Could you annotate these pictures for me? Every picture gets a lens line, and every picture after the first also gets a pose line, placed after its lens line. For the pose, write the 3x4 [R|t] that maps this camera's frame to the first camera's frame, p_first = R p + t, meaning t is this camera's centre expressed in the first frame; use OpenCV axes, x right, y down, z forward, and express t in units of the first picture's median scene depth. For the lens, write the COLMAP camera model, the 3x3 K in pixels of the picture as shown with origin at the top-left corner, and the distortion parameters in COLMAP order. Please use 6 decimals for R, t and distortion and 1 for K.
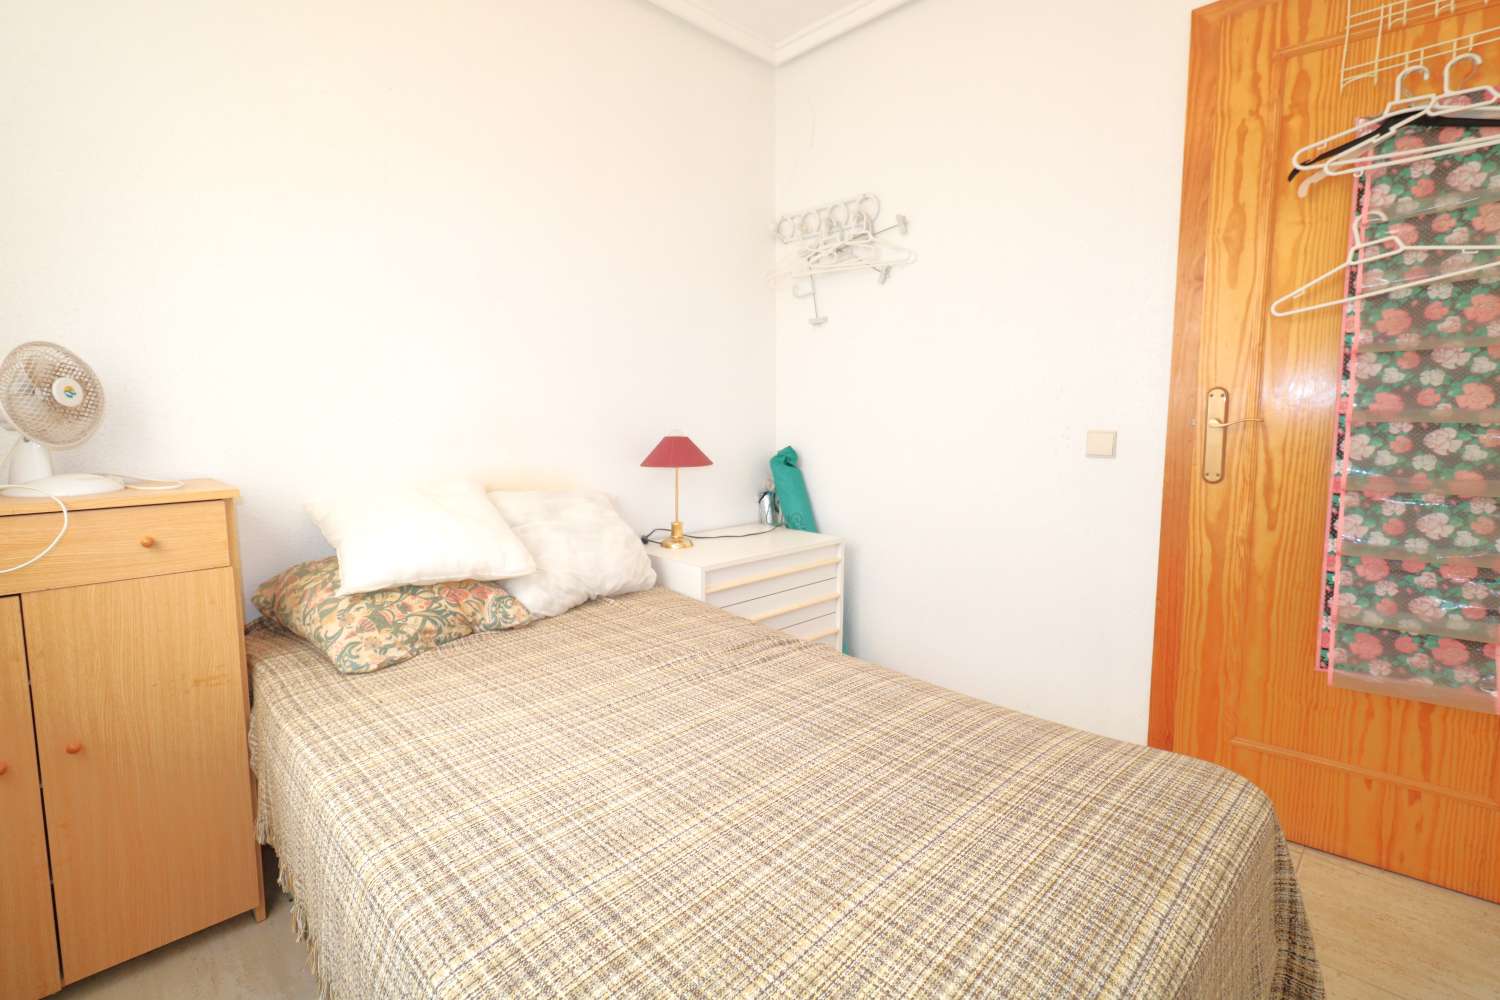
lens RADIAL K [[684.0, 0, 749.5], [0, 684.0, 478.3], [0, 0, 1]] dist [-0.001511, -0.001133]
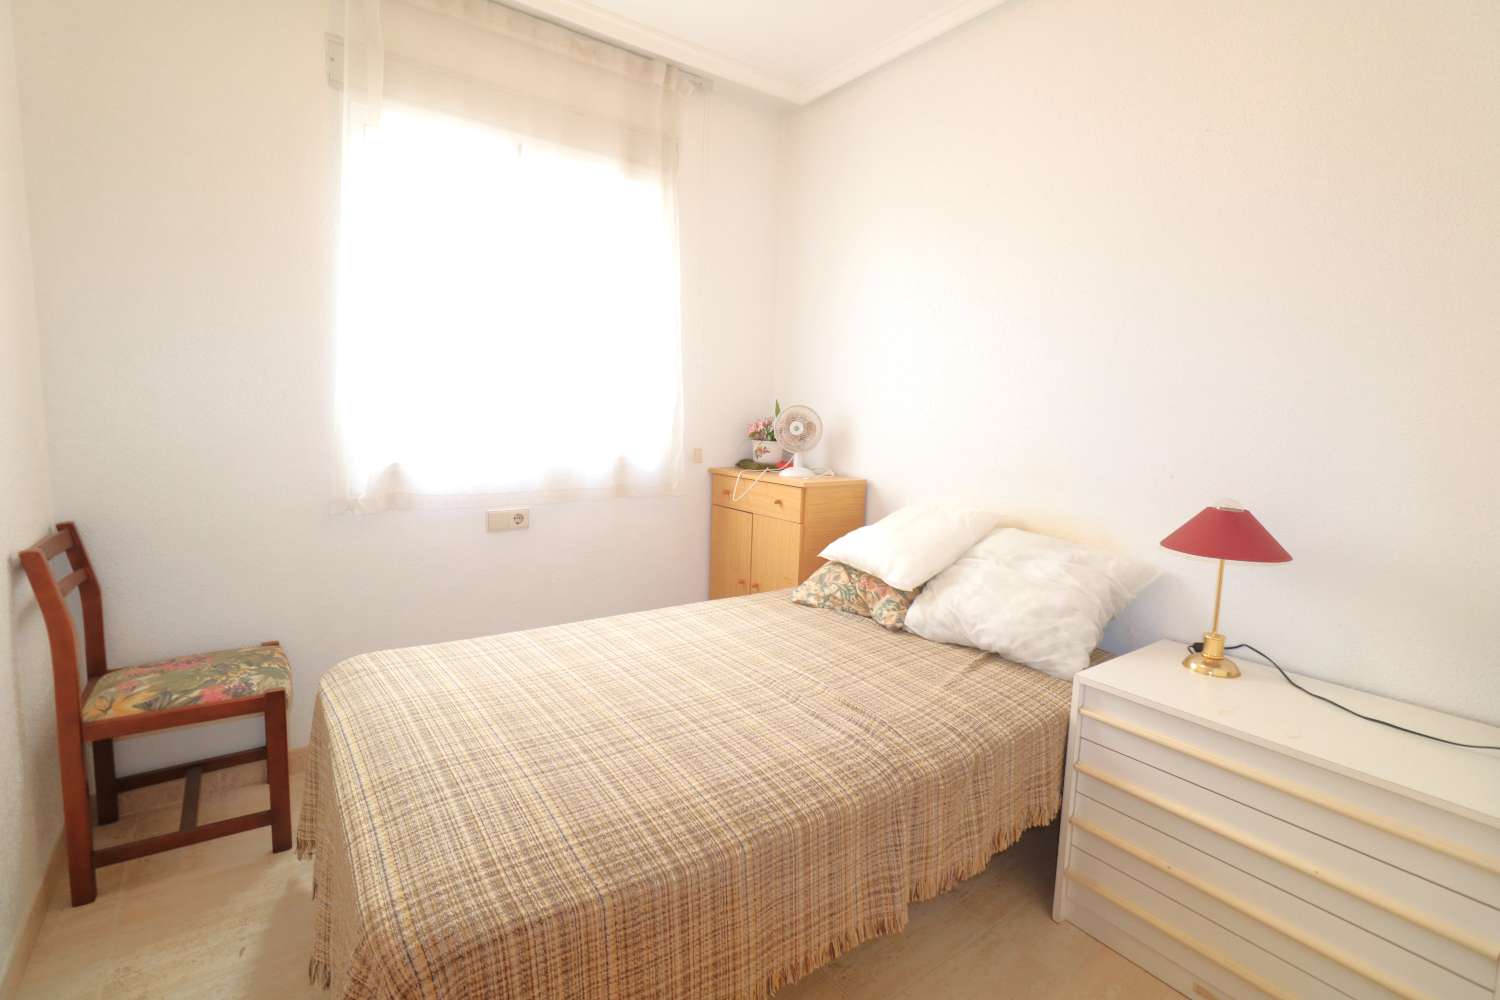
lens RADIAL K [[684.0, 0, 749.5], [0, 684.0, 478.3], [0, 0, 1]] dist [-0.001511, -0.001133]
pose [[-0.134548, 0.102135, -0.985629, 1.001893], [-0.129984, 0.984260, 0.119738, -0.183701], [0.982345, 0.144227, -0.119154, 0.998581]]
